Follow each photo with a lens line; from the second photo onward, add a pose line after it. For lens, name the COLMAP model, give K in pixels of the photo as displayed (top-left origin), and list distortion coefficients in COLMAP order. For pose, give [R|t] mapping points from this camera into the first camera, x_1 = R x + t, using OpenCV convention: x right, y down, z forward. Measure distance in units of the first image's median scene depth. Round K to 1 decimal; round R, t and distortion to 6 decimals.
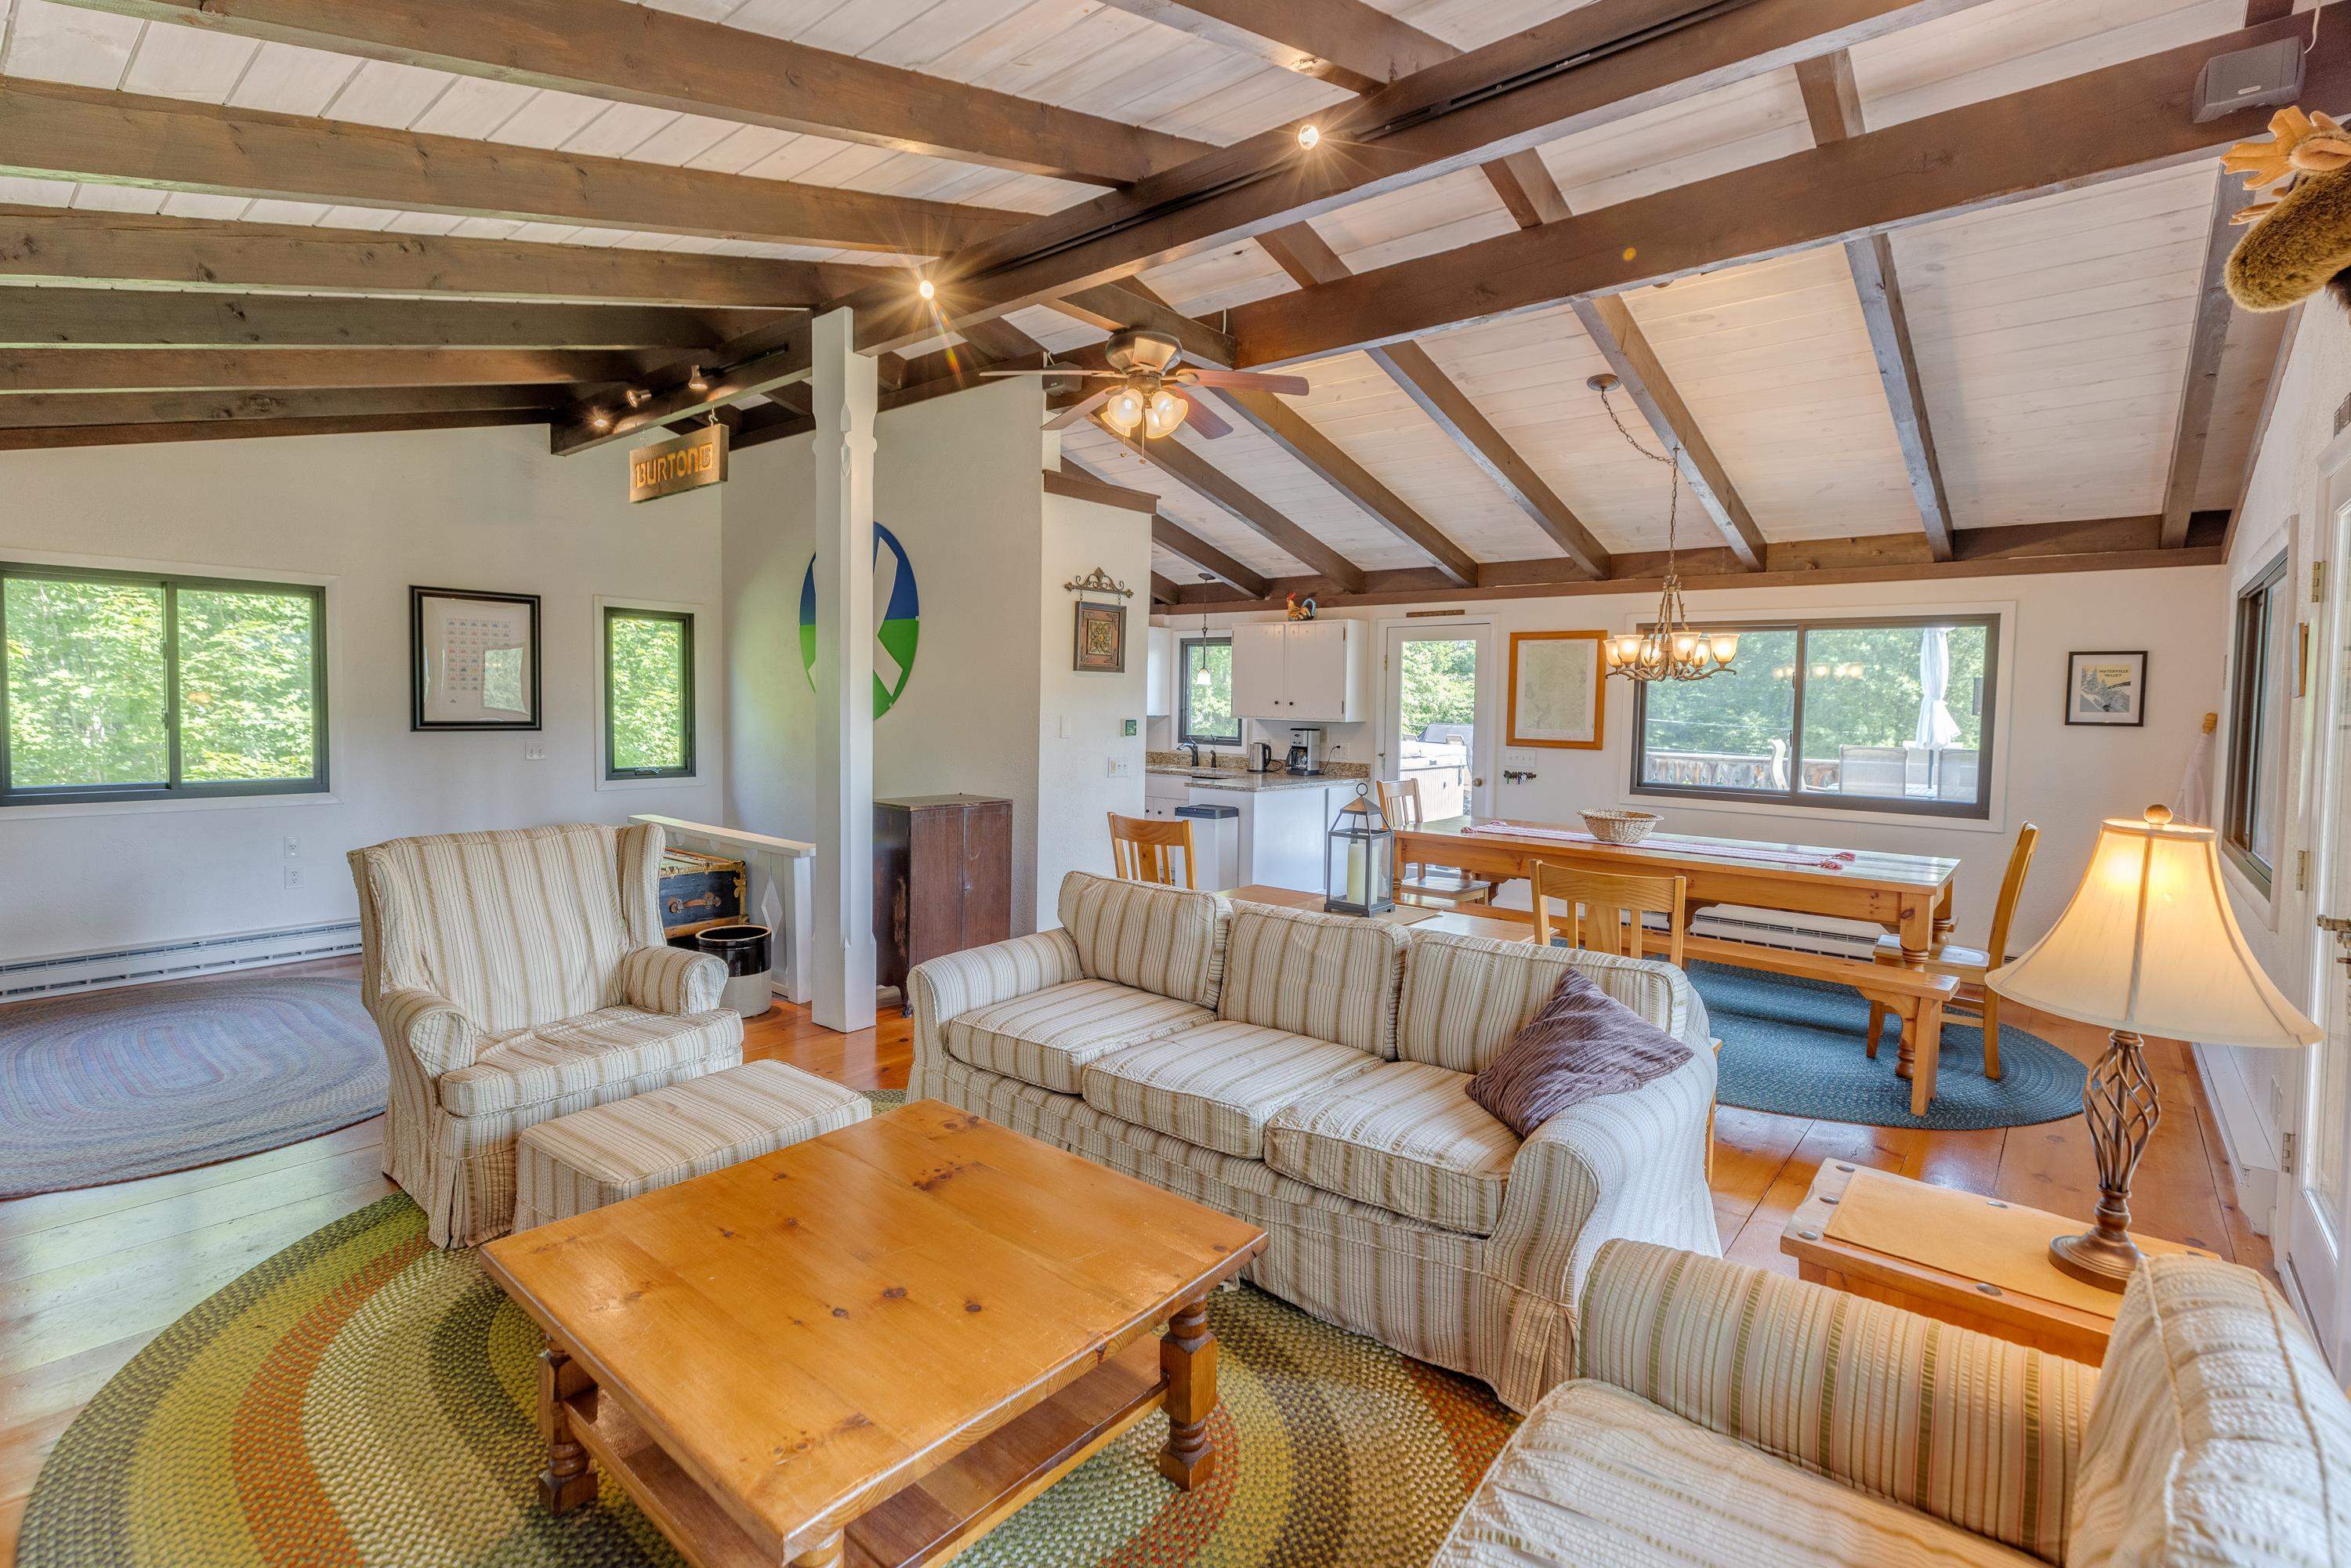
lens RADIAL K [[1069.9, 0, 1168.6], [0, 1069.9, 760.5], [0, 0, 1]] dist [0.004728, -0.000735]
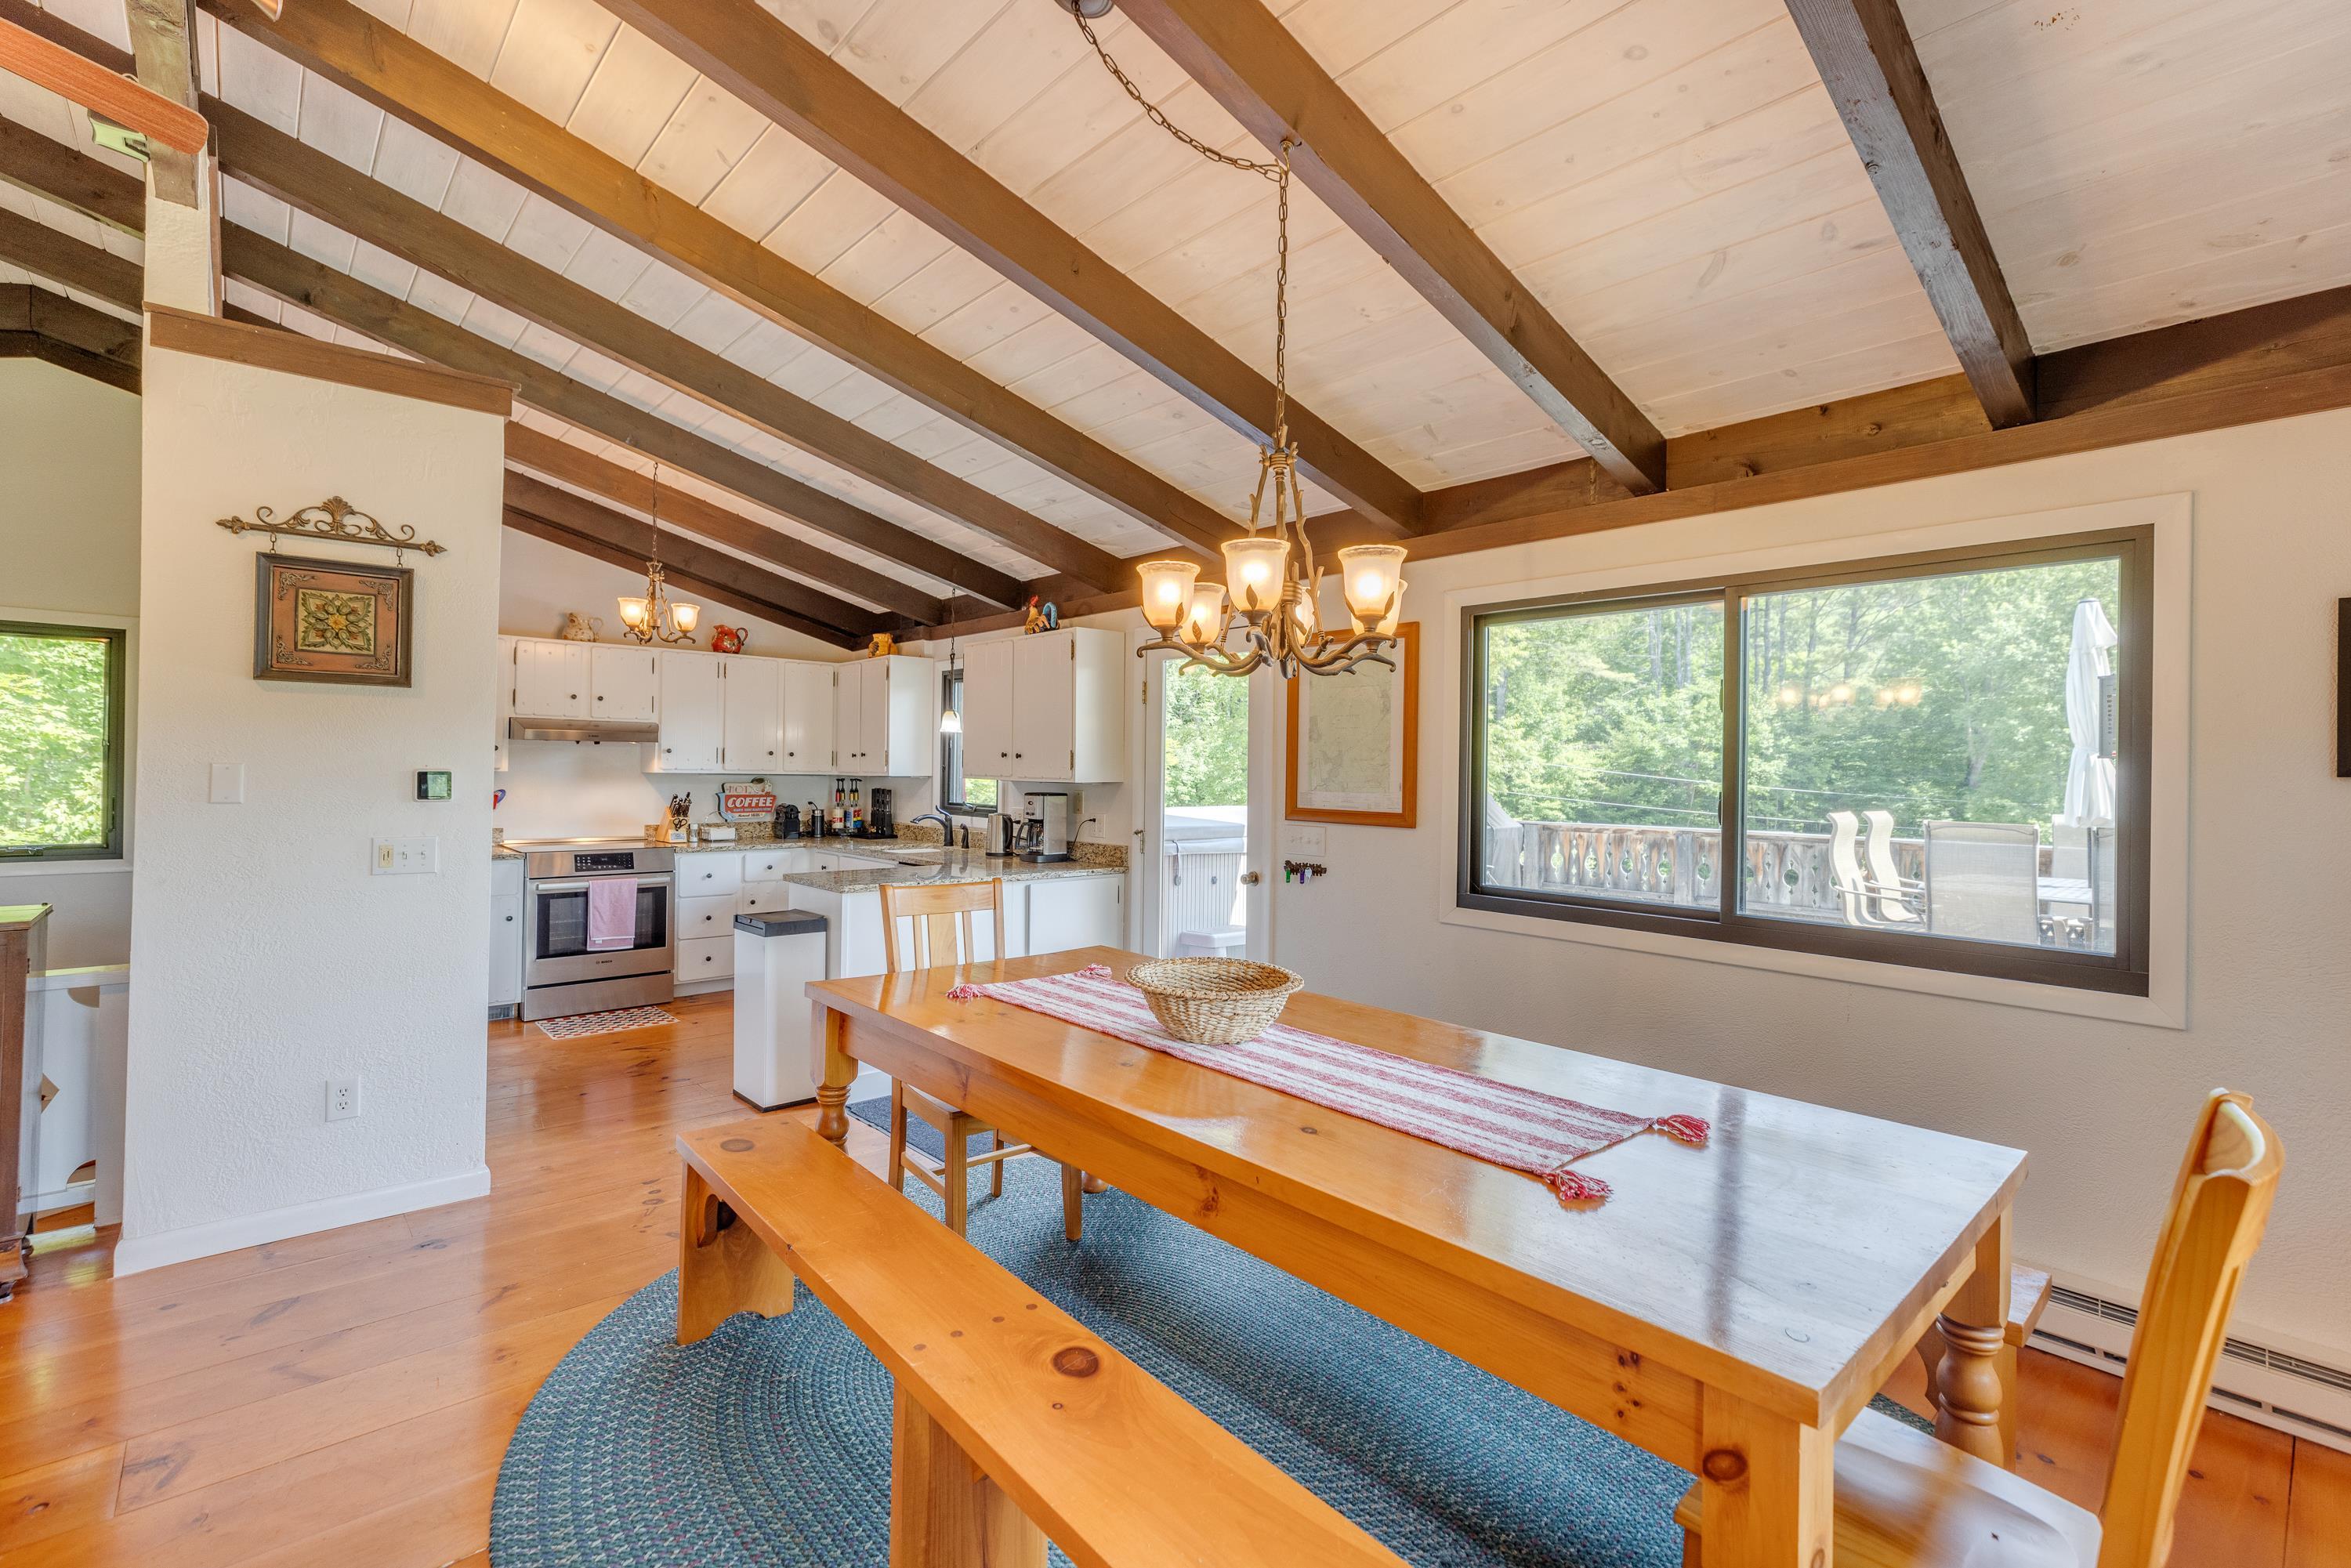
lens RADIAL K [[1048.1, 0, 1170.0], [0, 1048.1, 775.3], [0, 0, 1]] dist [0.005540, 0.000587]
pose [[0.990670, -0.002224, -0.136264, 0.336007], [-0.005150, 0.998542, -0.053736, -0.006696], [0.136185, 0.053936, 0.989214, 0.403564]]
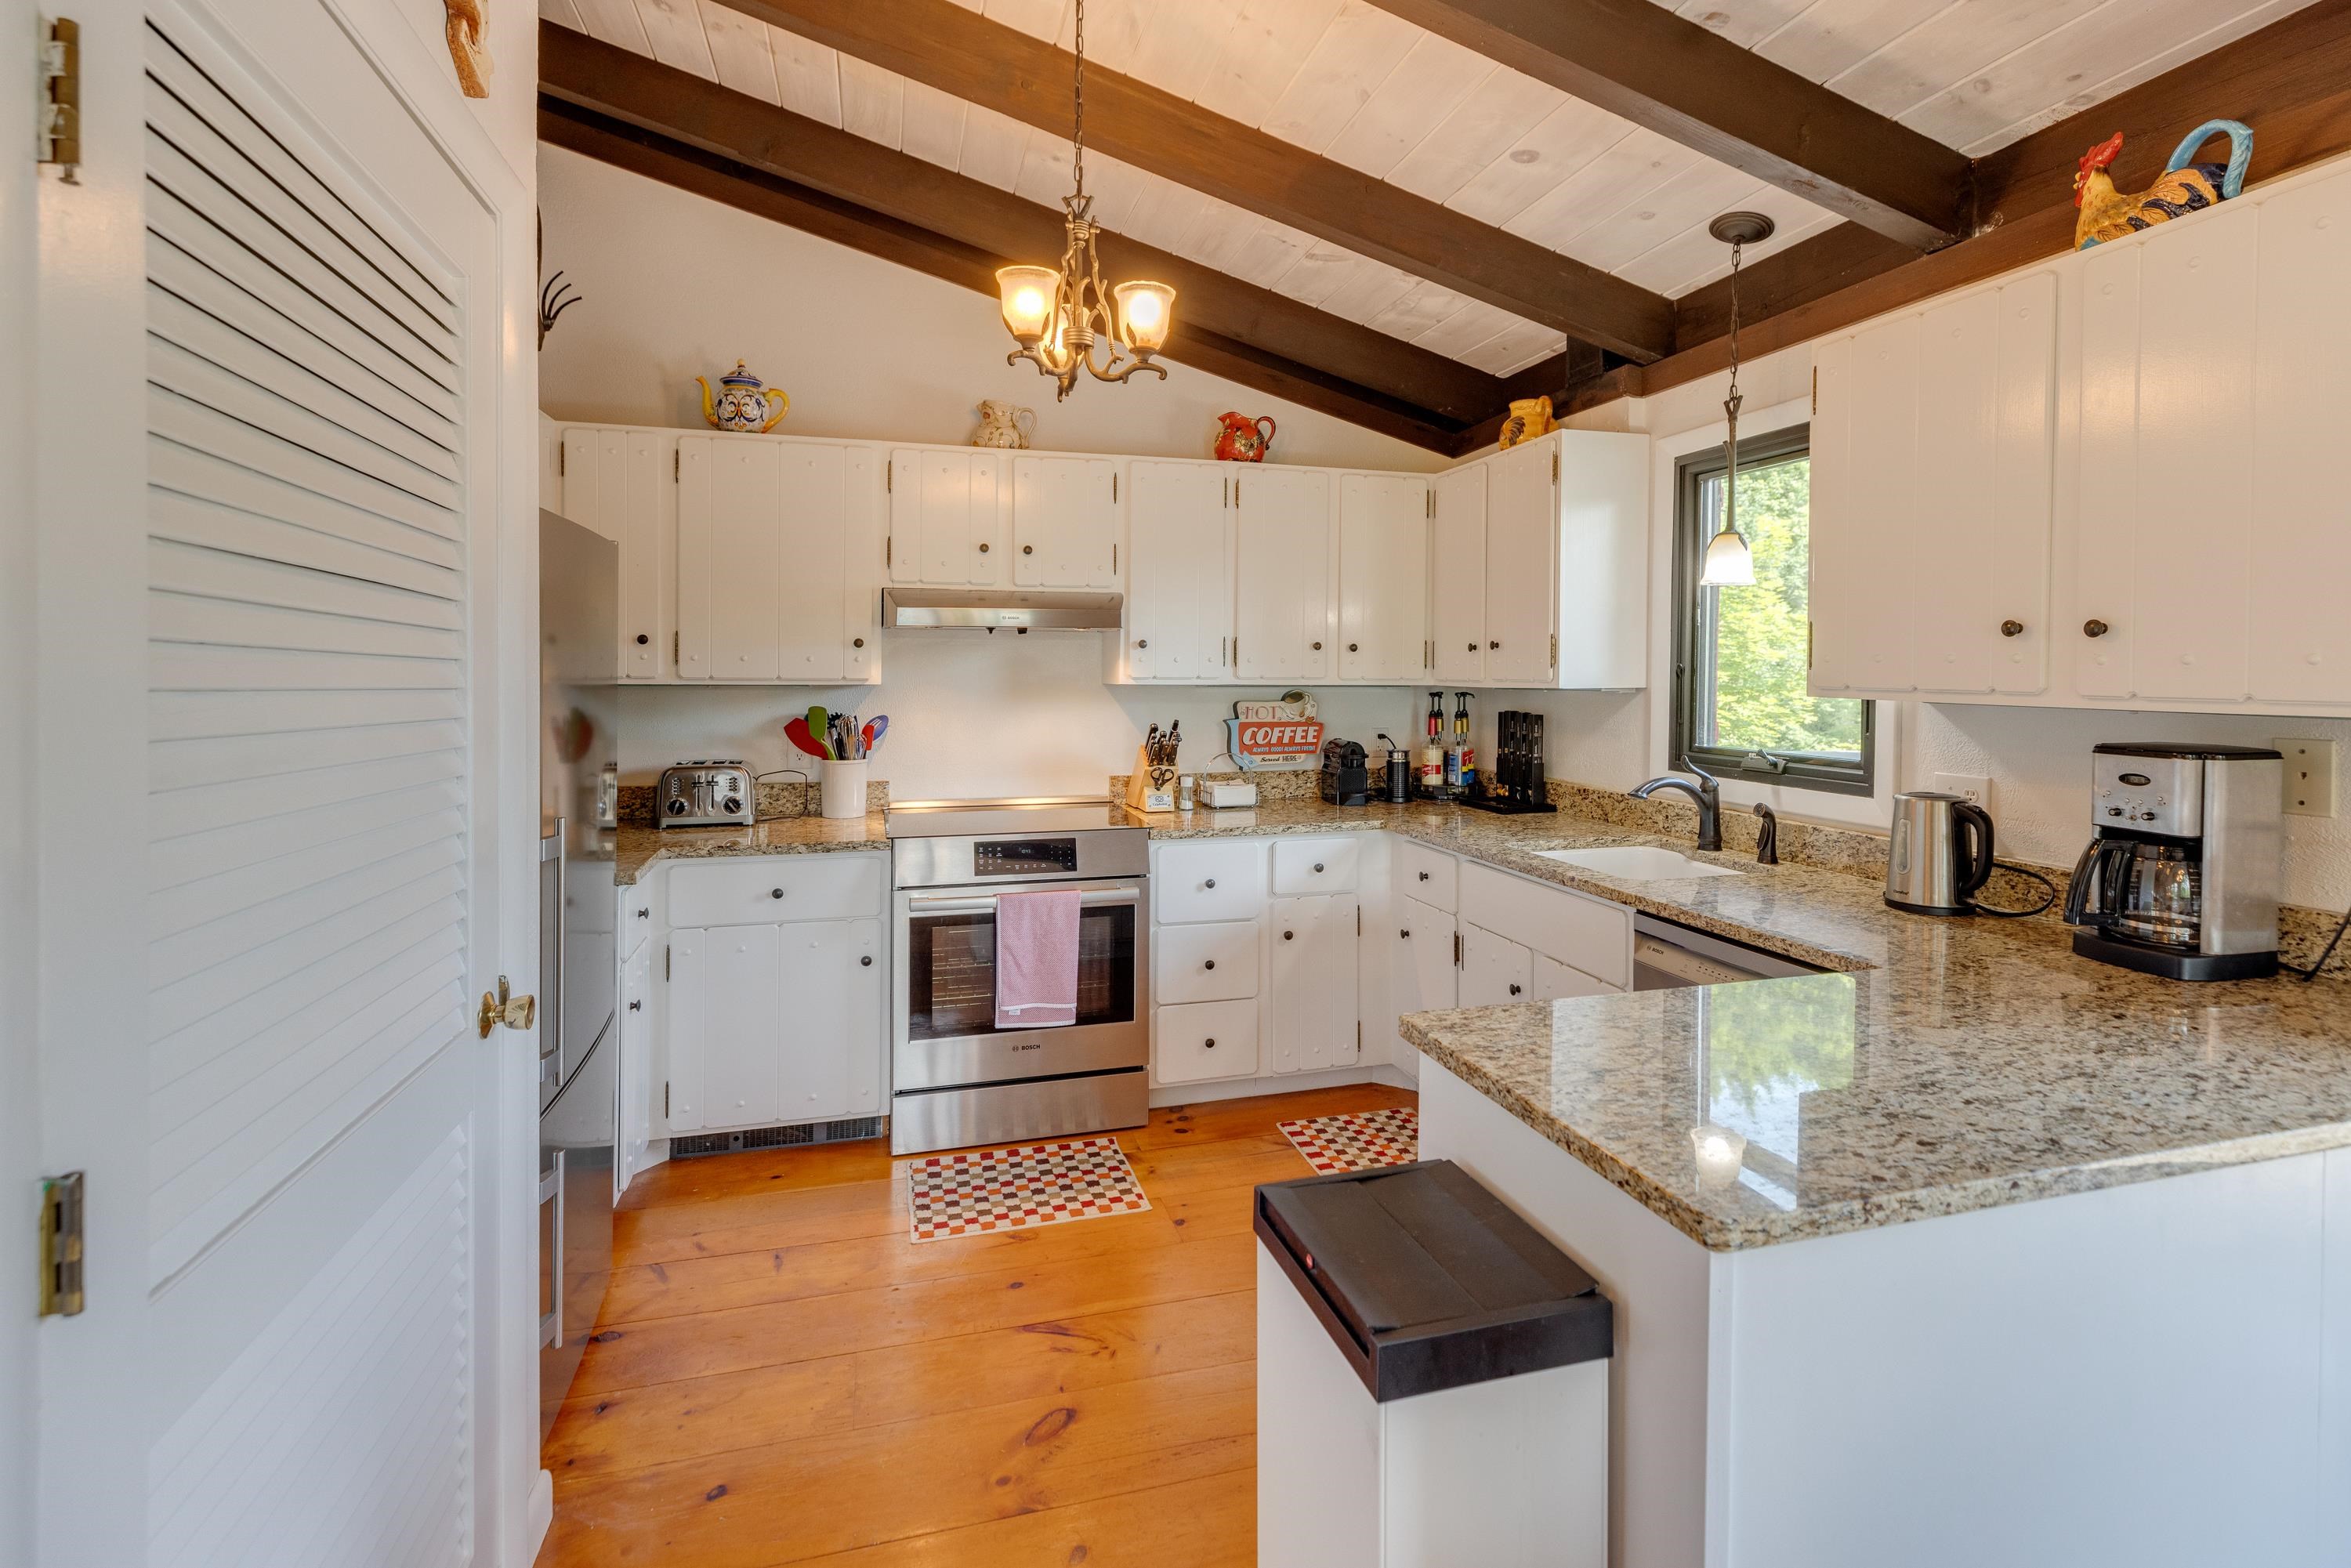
lens RADIAL K [[1069.9, 0, 1158.7], [0, 1069.9, 689.2], [0, 0, 1]] dist [0.004728, -0.000735]
pose [[0.814917, -0.001950, -0.579574, 0.096998], [-0.023417, 0.999067, -0.036287, -0.033240], [0.579104, 0.043143, 0.814111, 0.809716]]
